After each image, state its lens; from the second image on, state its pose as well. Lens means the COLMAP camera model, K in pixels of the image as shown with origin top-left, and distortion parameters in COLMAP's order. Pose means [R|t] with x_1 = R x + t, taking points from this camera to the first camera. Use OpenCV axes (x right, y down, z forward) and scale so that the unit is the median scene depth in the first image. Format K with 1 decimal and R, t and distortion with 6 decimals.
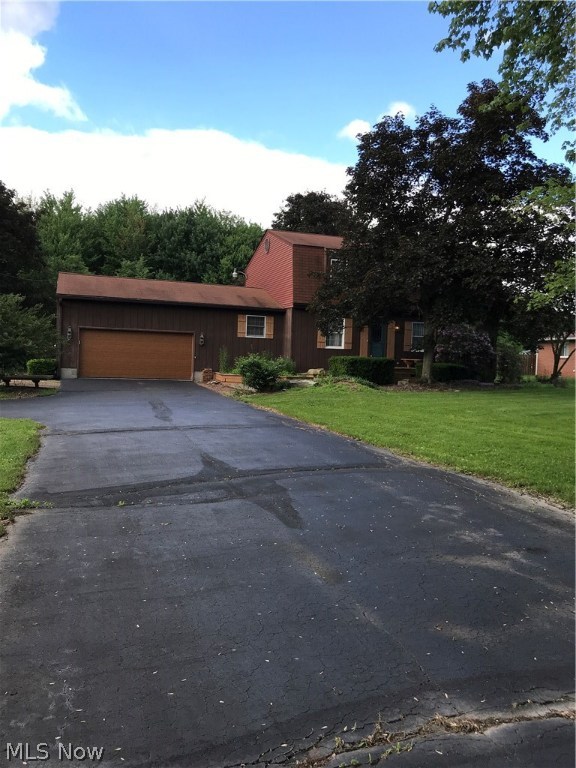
lens RADIAL K [[632.2, 0, 285.3], [0, 632.2, 386.1], [0, 0, 1]] dist [0.098783, -0.009923]
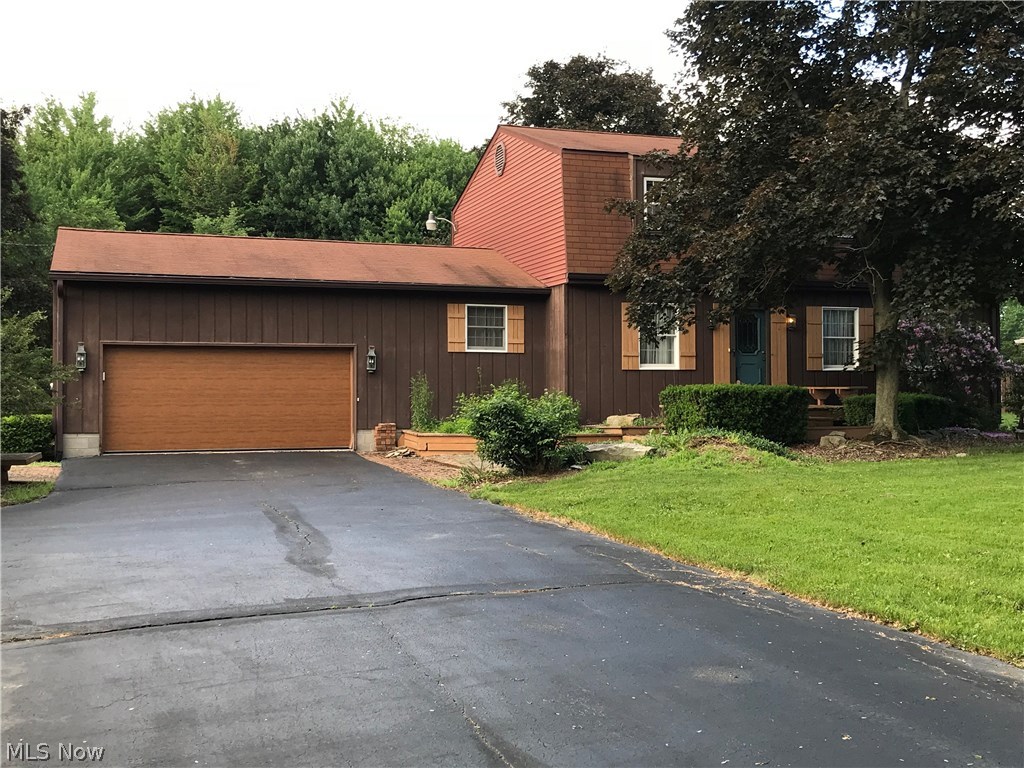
lens RADIAL K [[1178.7, 0, 514.9], [0, 1178.7, 384.5], [0, 0, 1]] dist [0.105060, 0.000000]
pose [[0.999316, -0.035649, 0.009810, -0.036746], [0.036115, 0.997982, -0.052231, -0.007466], [-0.007929, 0.052550, 0.998587, 0.144078]]
